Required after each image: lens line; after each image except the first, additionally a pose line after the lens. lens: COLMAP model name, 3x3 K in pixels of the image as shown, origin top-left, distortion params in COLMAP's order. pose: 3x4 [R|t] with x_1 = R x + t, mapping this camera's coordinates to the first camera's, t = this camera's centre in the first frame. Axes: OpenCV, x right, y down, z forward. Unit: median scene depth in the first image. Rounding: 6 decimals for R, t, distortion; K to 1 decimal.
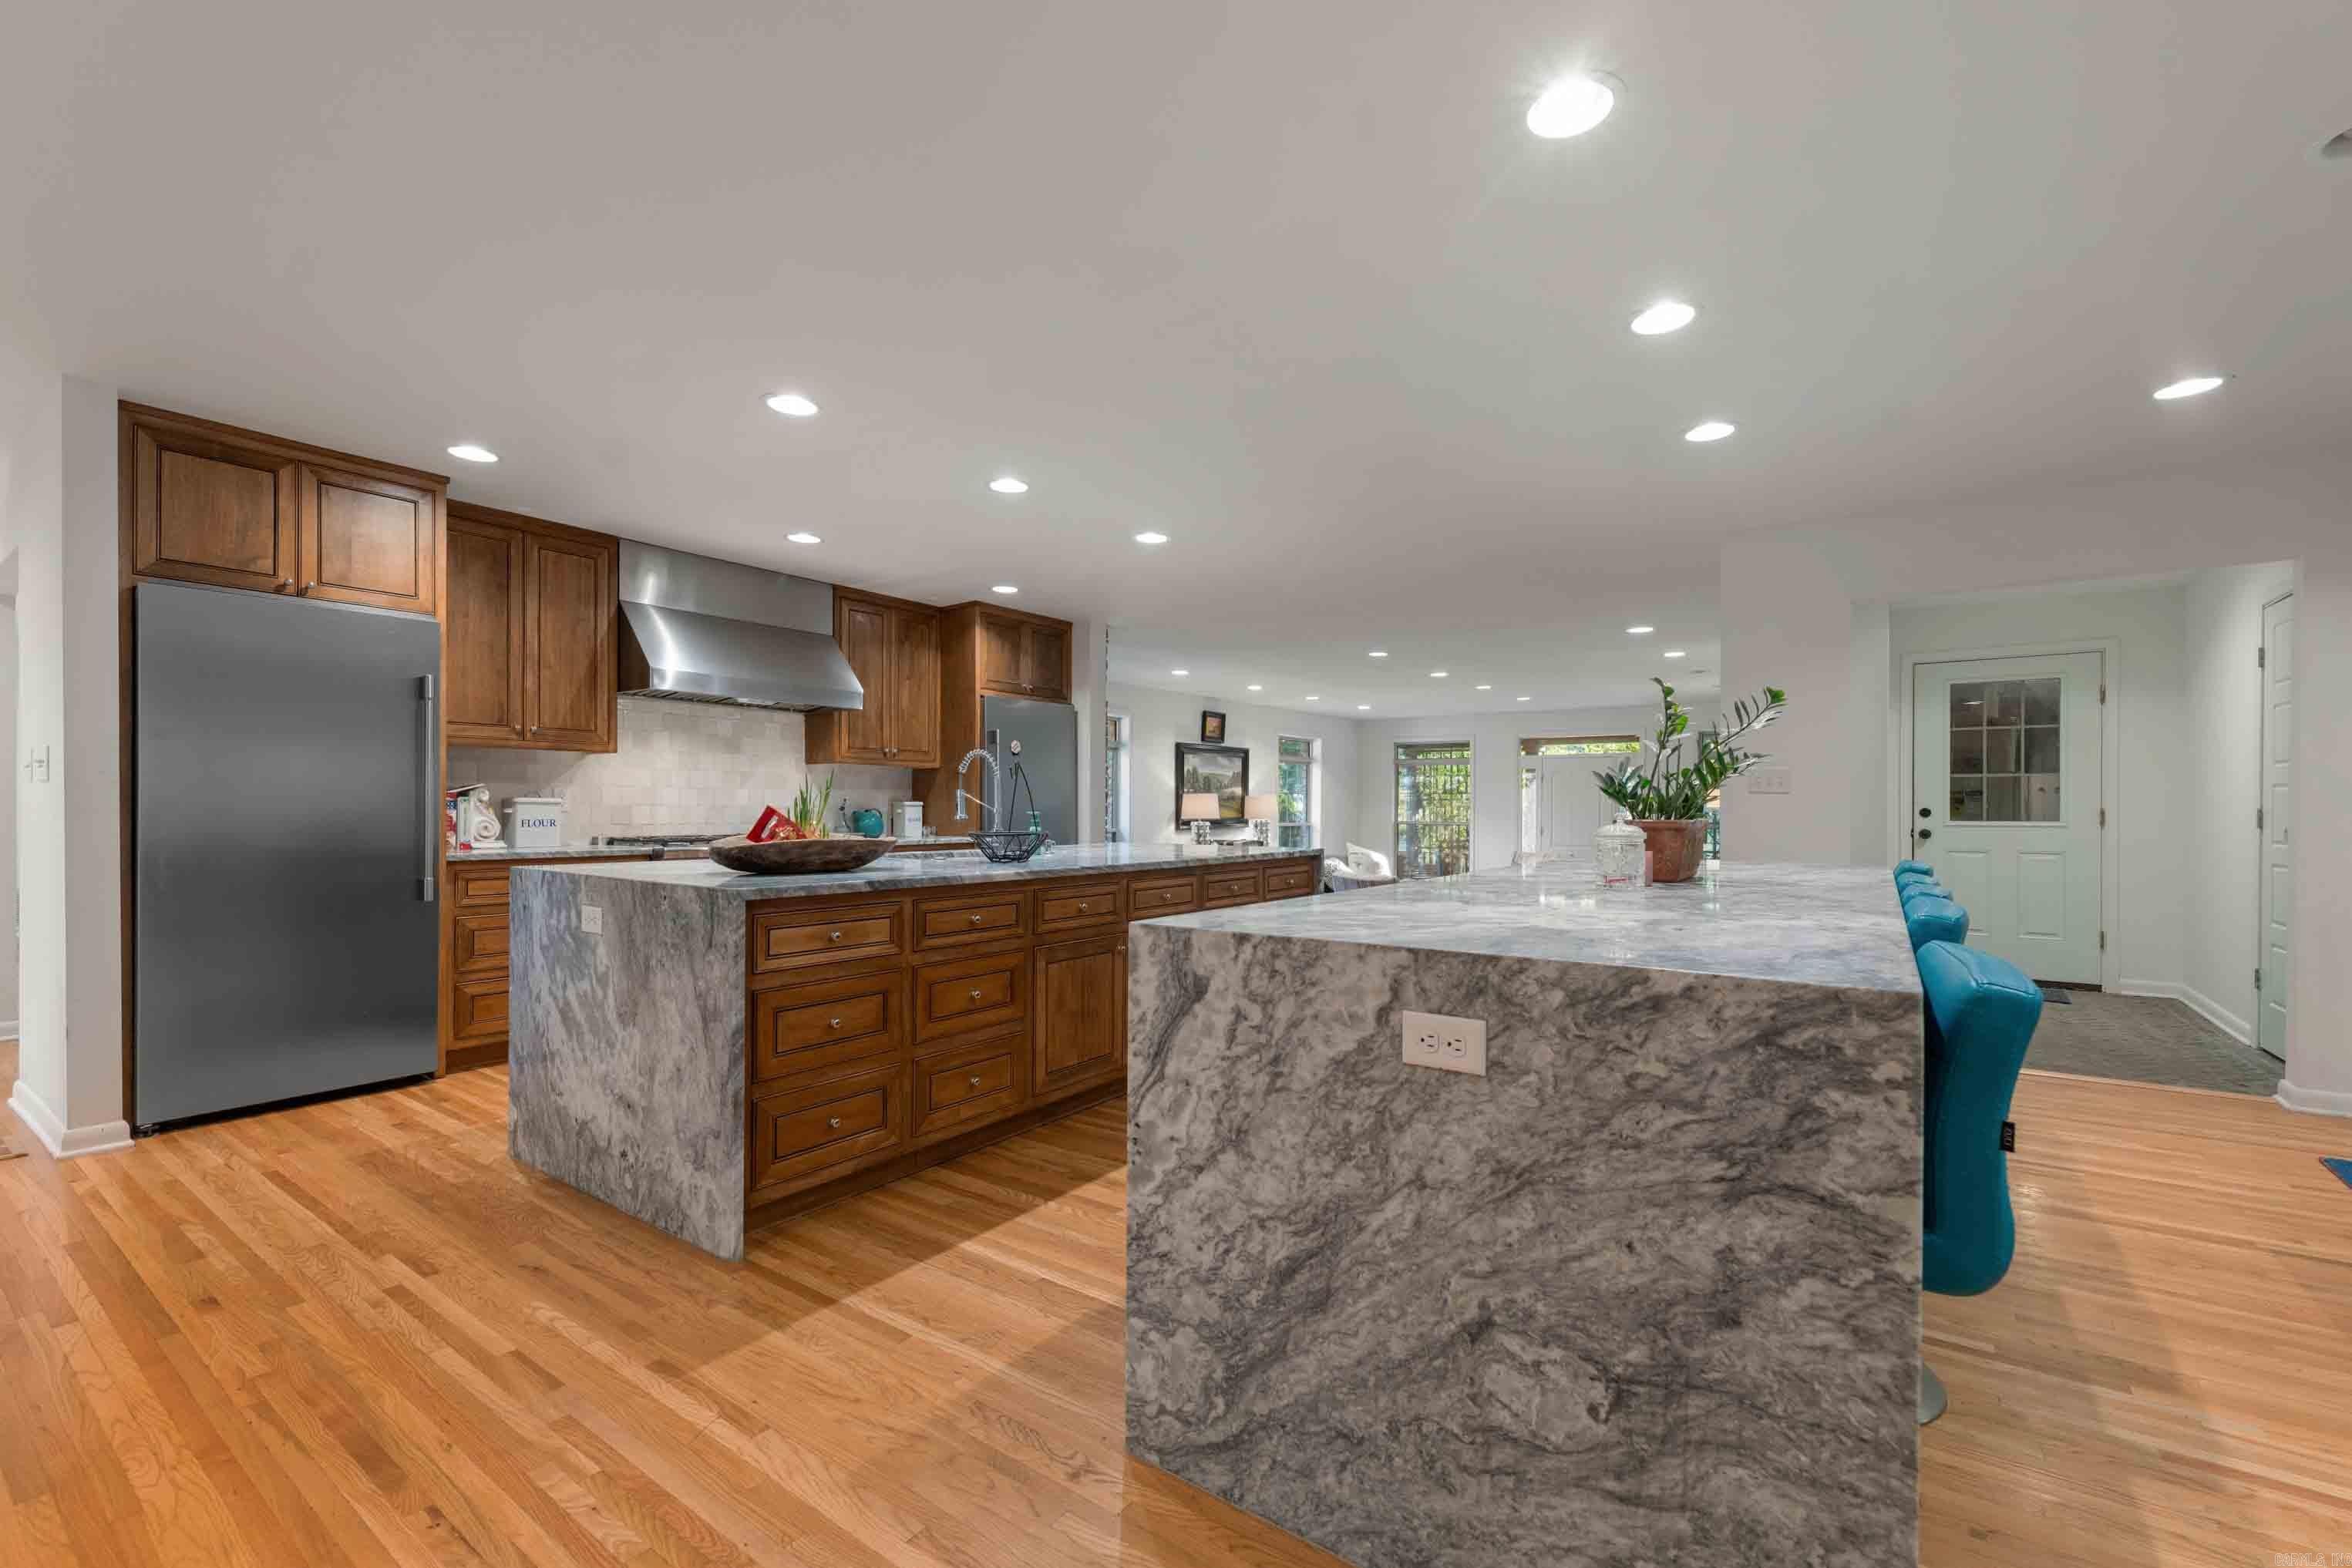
lens RADIAL K [[973.4, 0, 1189.4], [0, 973.4, 810.2], [0, 0, 1]] dist [0.020267, -0.008601]
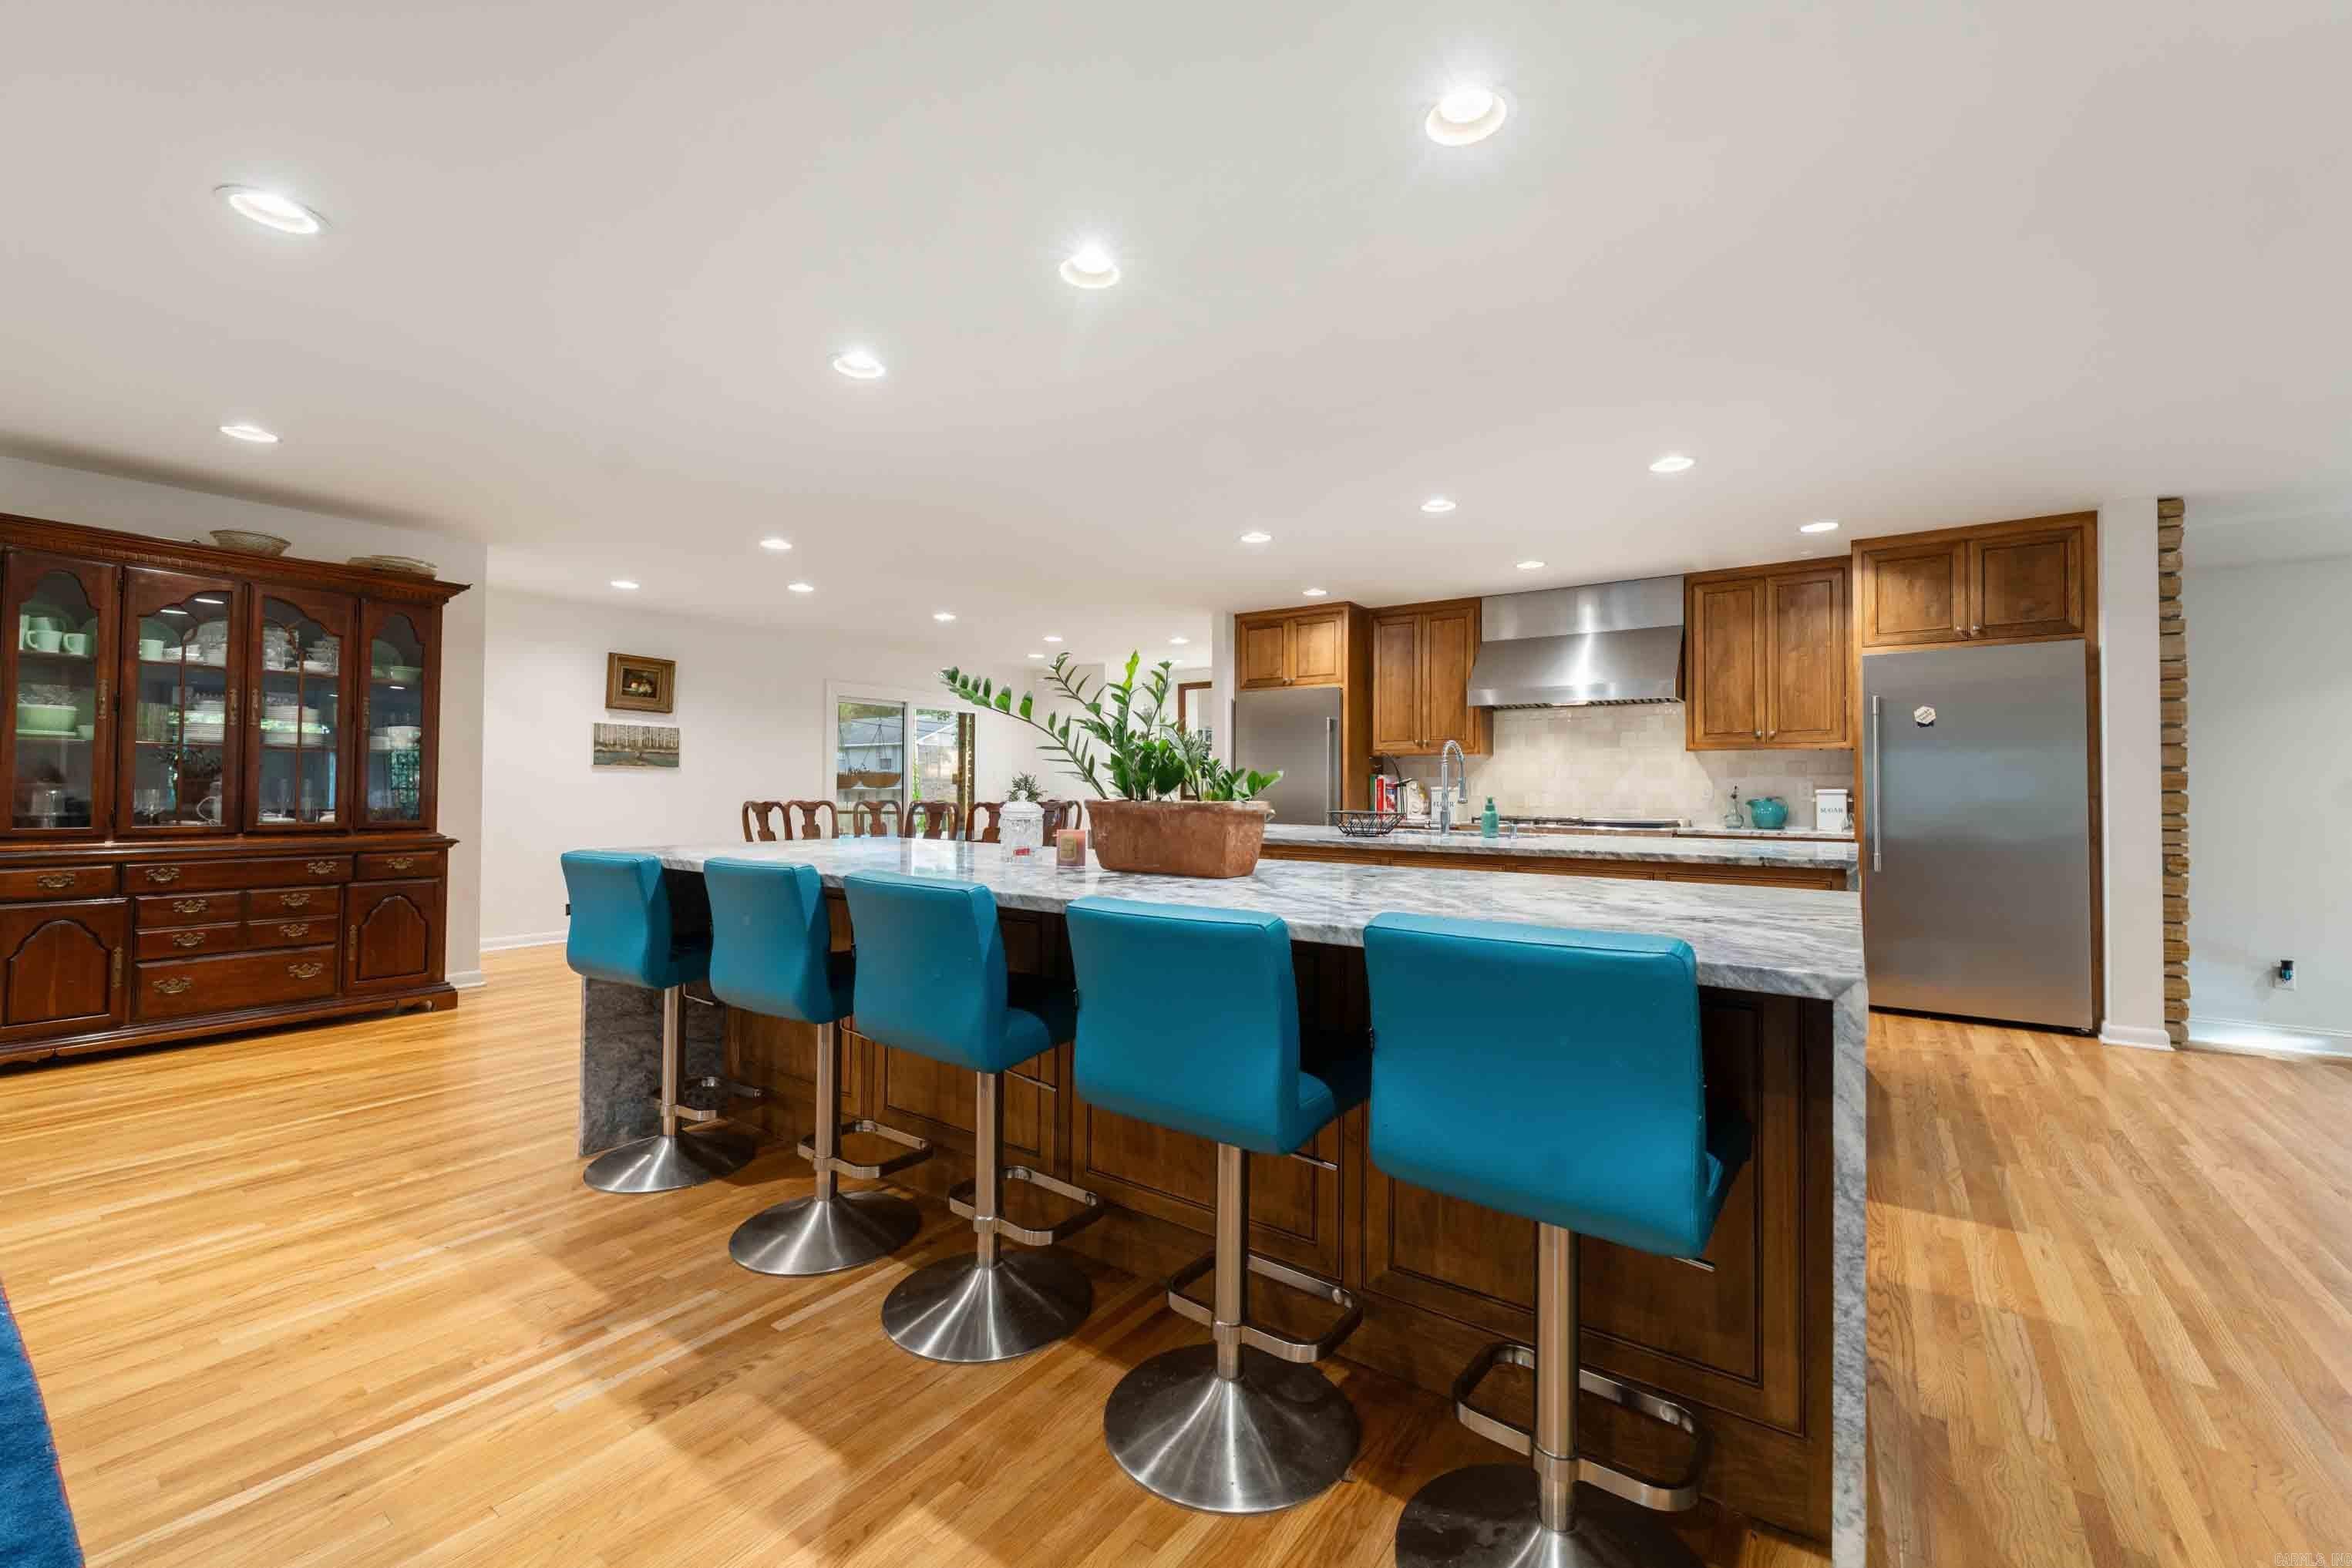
lens RADIAL K [[947.0, 0, 1169.6], [0, 947.0, 776.2], [0, 0, 1]] dist [0.000753, -0.002555]
pose [[-0.023467, -0.015788, -0.999600, 1.000769], [-0.010259, 0.999826, -0.015551, -0.002679], [0.999672, 0.009890, -0.023625, 0.800177]]
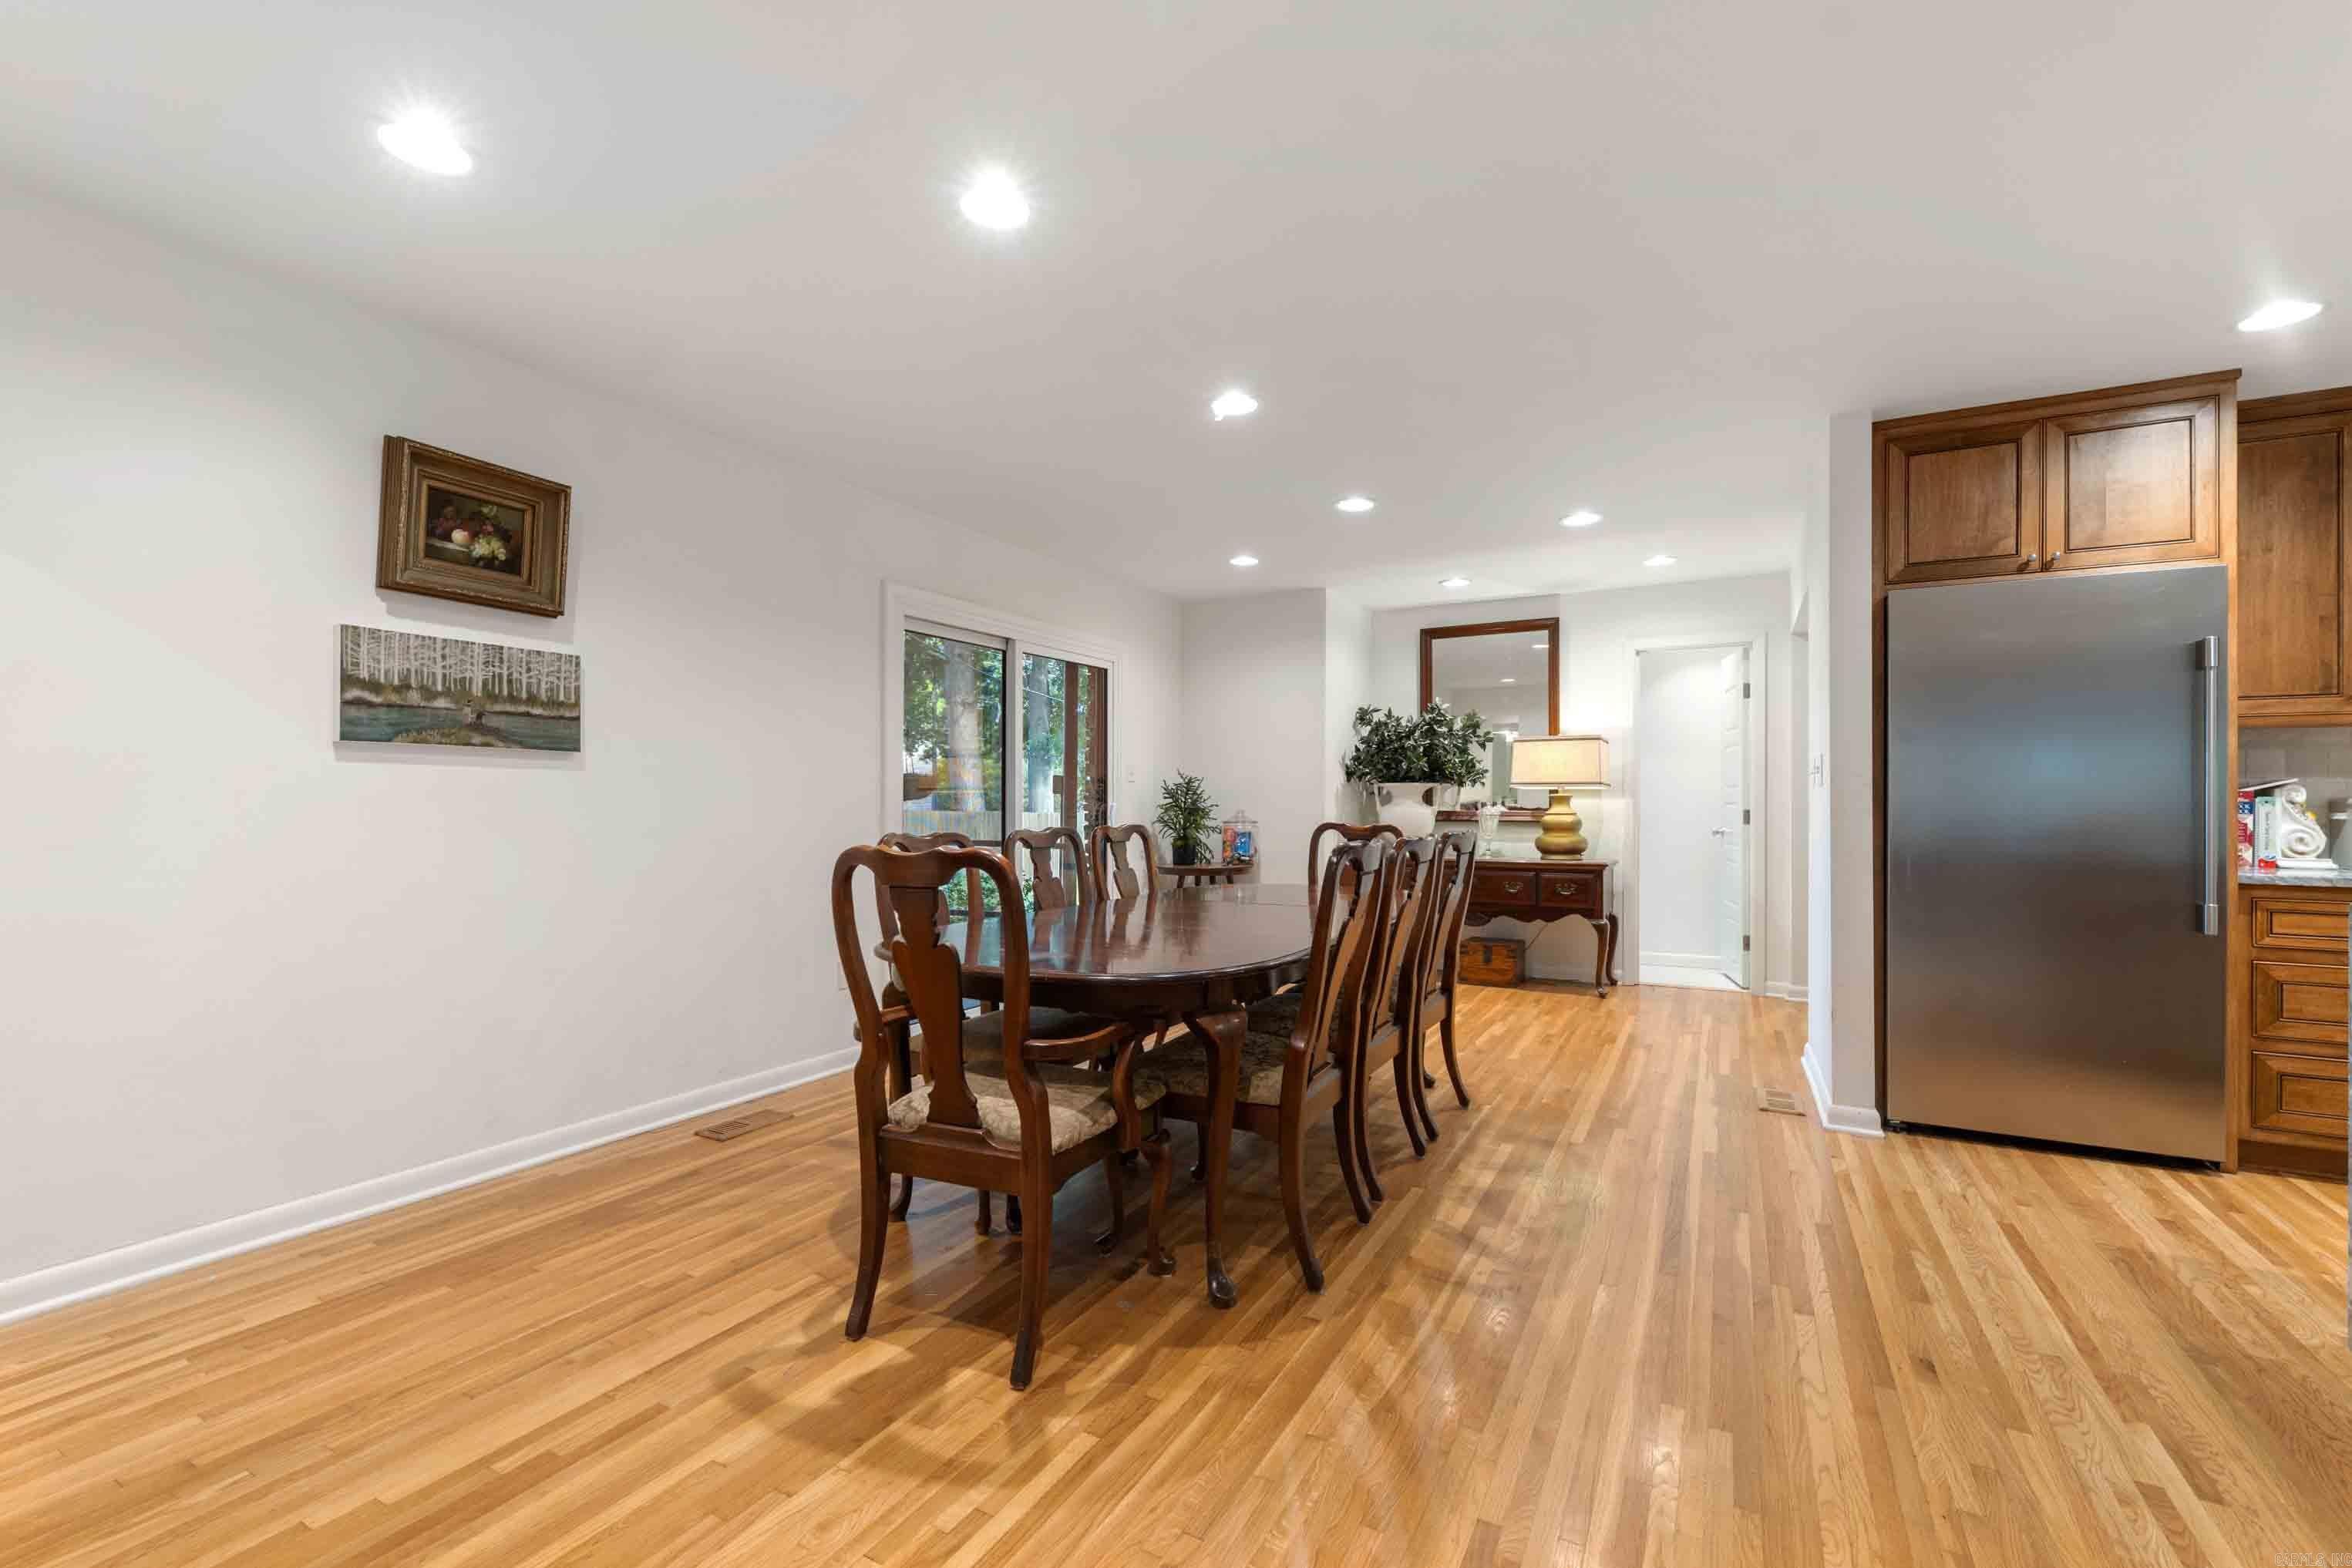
lens RADIAL K [[973.2, 0, 1170.1], [0, 973.2, 793.8], [0, 0, 1]] dist [0.000233, -0.002895]
pose [[0.089032, -0.009491, -0.995984, -0.107222], [-0.008122, 0.999914, -0.010255, -0.002060], [0.995996, 0.009003, 0.088947, 0.142271]]
